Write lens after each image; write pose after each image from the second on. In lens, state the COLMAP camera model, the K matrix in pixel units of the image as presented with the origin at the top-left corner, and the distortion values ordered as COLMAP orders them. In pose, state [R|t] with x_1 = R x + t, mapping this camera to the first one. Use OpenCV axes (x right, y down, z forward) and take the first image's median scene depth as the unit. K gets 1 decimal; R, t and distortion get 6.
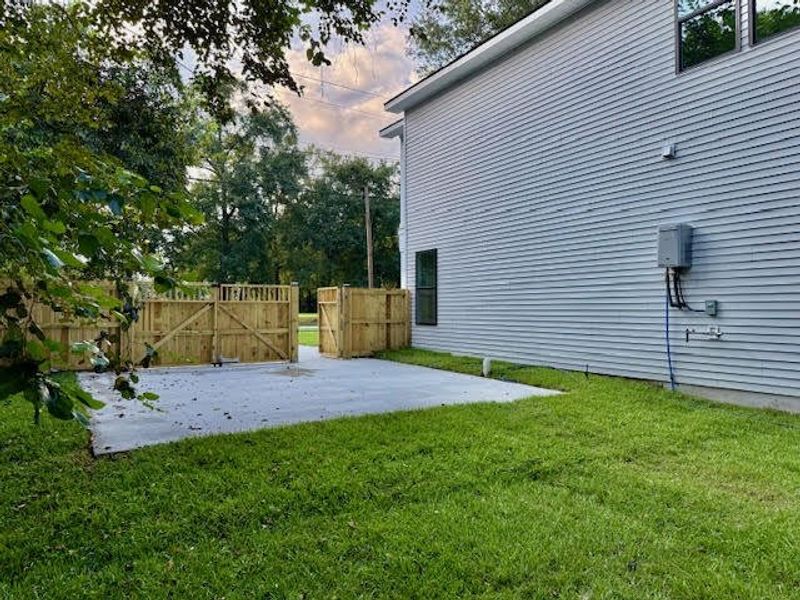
lens RADIAL K [[657.1, 0, 400.0], [0, 657.1, 300.0], [0, 0, 1]] dist [0.053664, -0.002662]
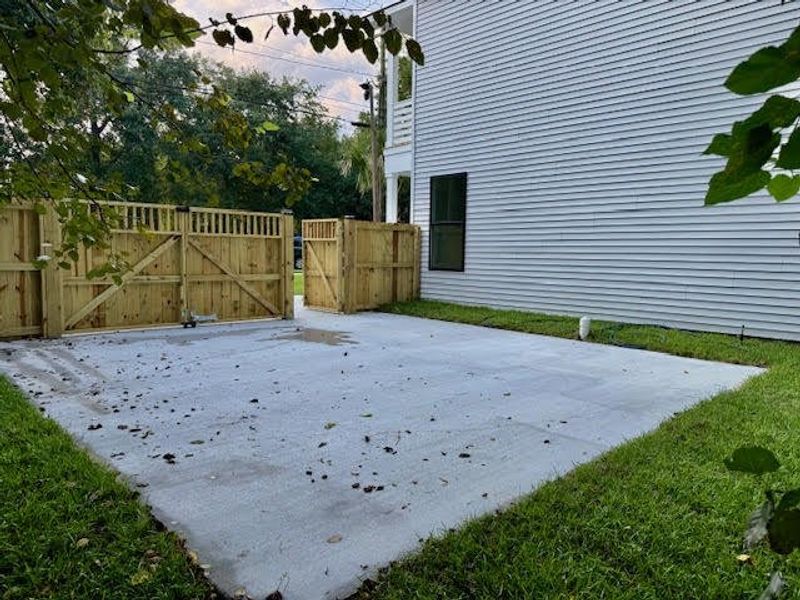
lens RADIAL K [[657.1, 0, 400.0], [0, 657.1, 300.0], [0, 0, 1]] dist [0.053664, -0.002662]
pose [[0.972639, -0.001583, 0.232318, -0.201567], [-0.018555, 0.996253, 0.084471, 0.007683], [-0.231581, -0.086470, 0.968965, 0.250067]]
